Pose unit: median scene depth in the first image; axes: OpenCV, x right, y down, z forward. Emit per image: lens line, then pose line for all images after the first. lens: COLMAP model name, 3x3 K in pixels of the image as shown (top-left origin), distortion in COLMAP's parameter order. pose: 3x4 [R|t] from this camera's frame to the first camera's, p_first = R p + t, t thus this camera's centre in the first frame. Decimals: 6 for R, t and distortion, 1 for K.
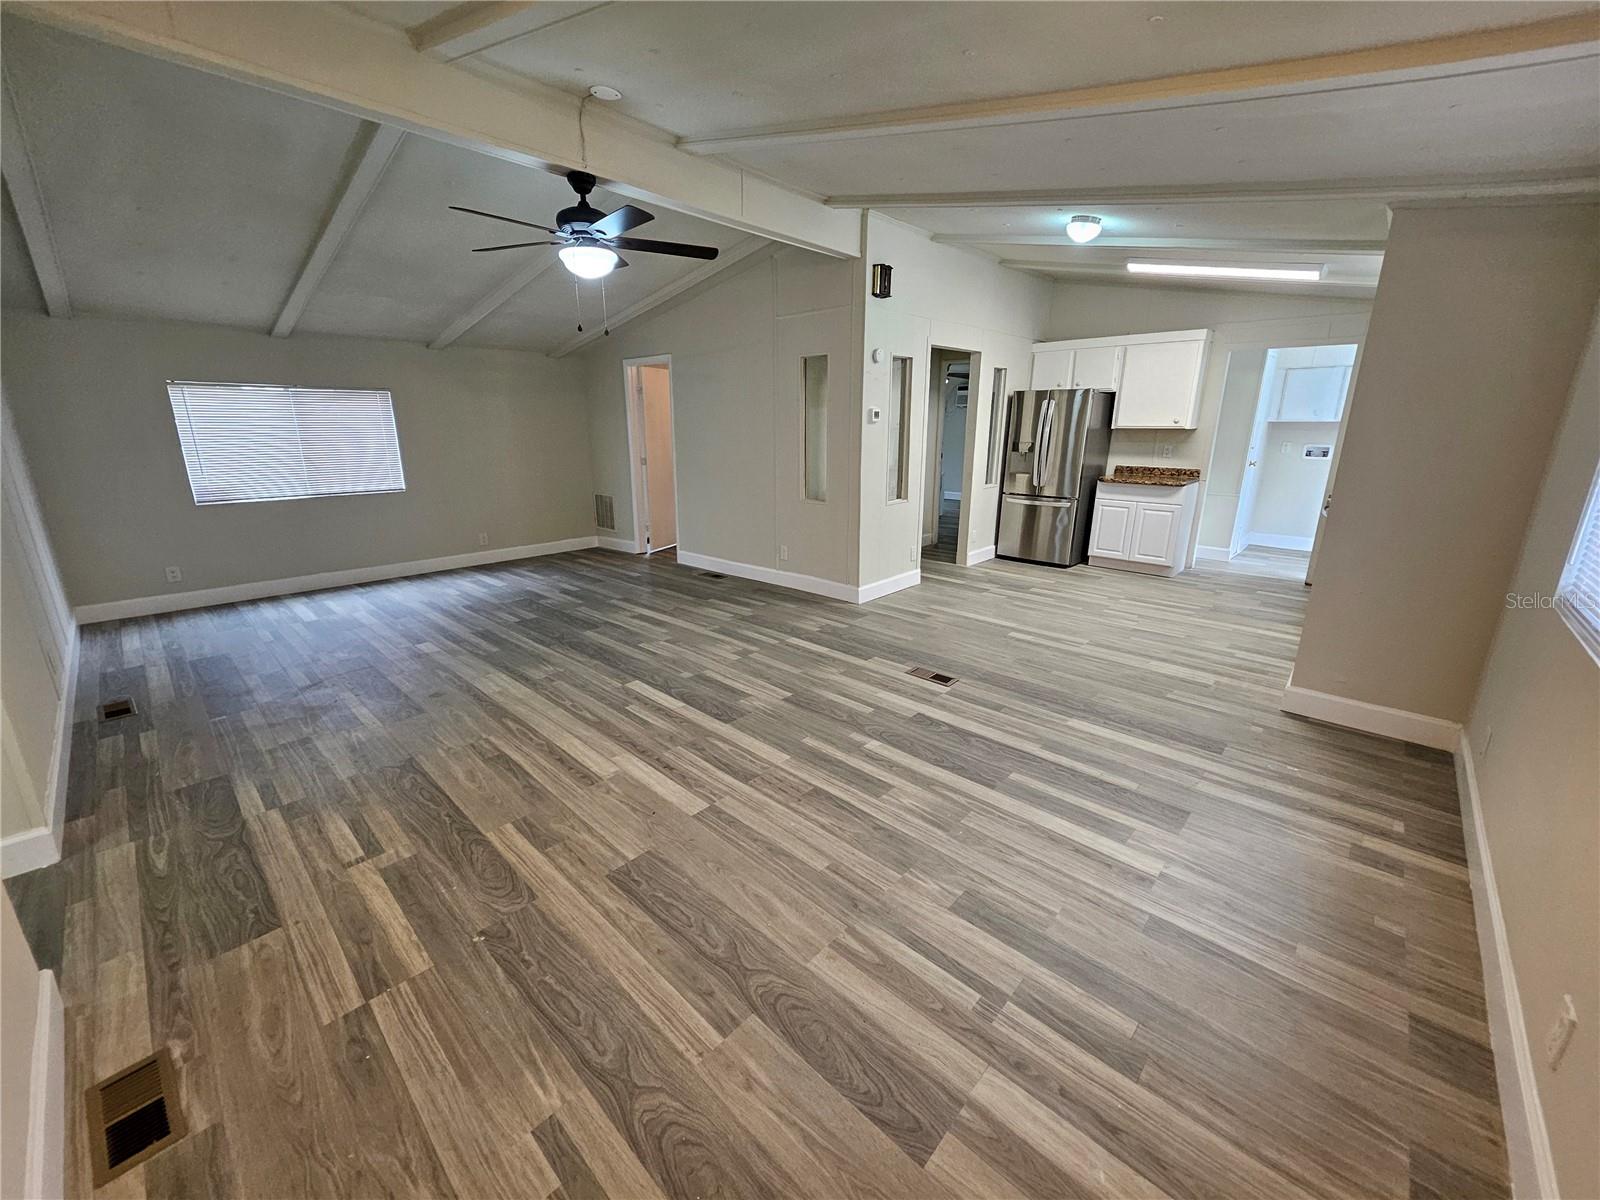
lens RADIAL K [[627.1, 0, 789.0], [0, 627.1, 589.8], [0, 0, 1]] dist [0.006281, -0.001380]
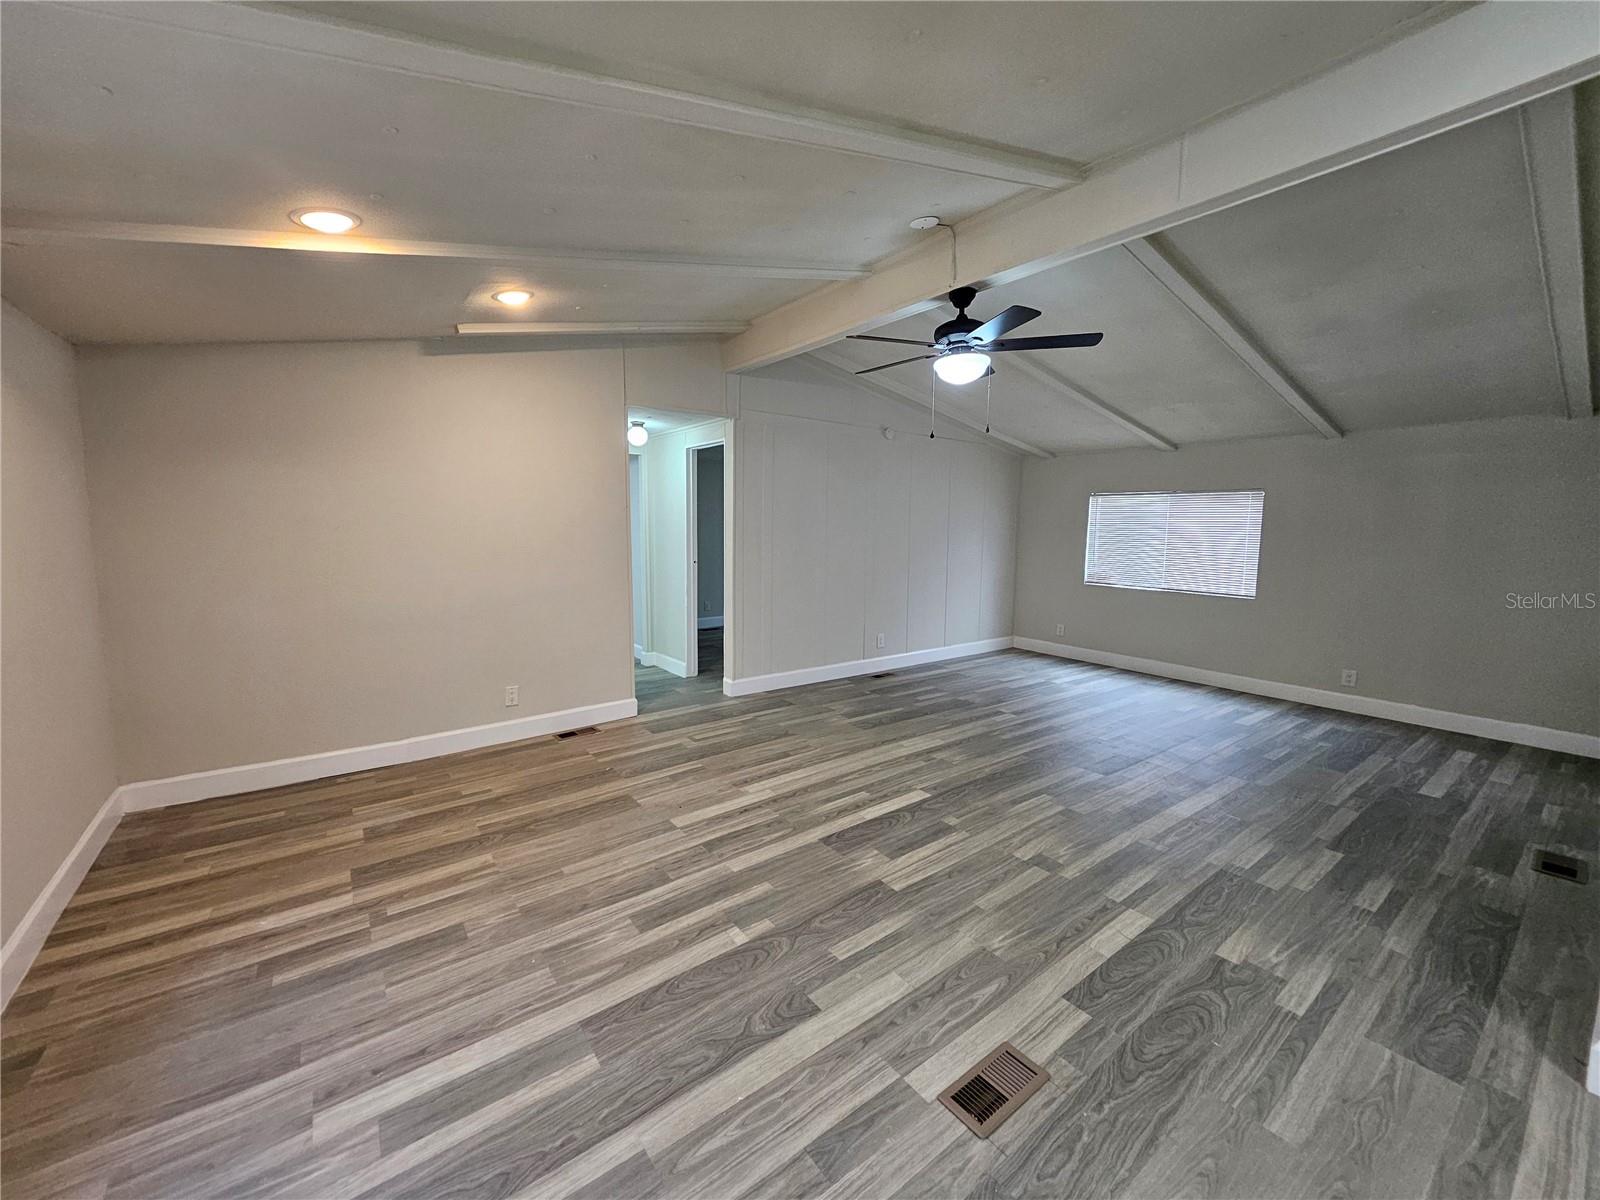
lens RADIAL K [[627.1, 0, 785.2], [0, 627.1, 592.0], [0, 0, 1]] dist [0.006281, -0.001380]
pose [[-0.181981, 0.112328, -0.976865, 0.689634], [-0.259145, 0.952853, 0.157843, -0.238806], [0.948539, 0.281874, -0.144292, 0.883187]]
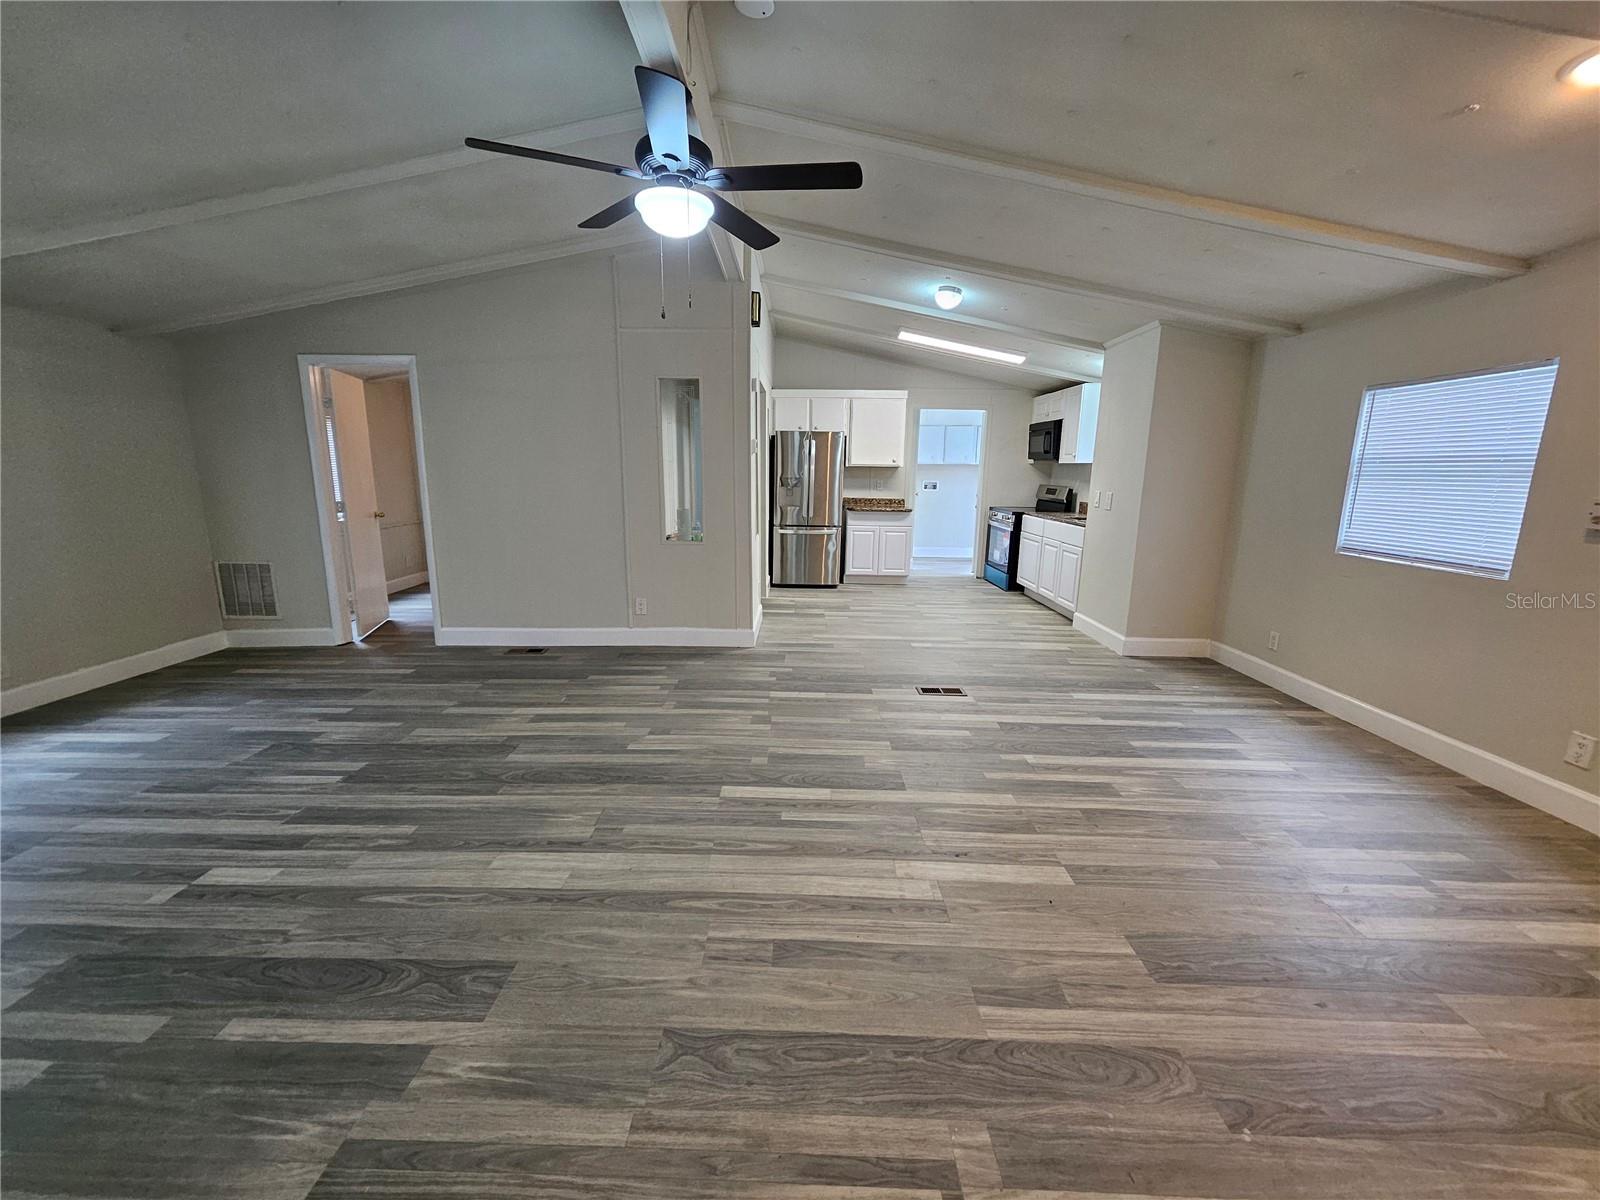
lens RADIAL K [[627.1, 0, 790.8], [0, 627.1, 588.4], [0, 0, 1]] dist [0.006281, -0.001380]
pose [[0.739636, -0.116519, 0.662843, -0.670199], [0.163921, 0.986428, -0.009511, -0.066546], [-0.652739, 0.115688, 0.748698, 0.388319]]
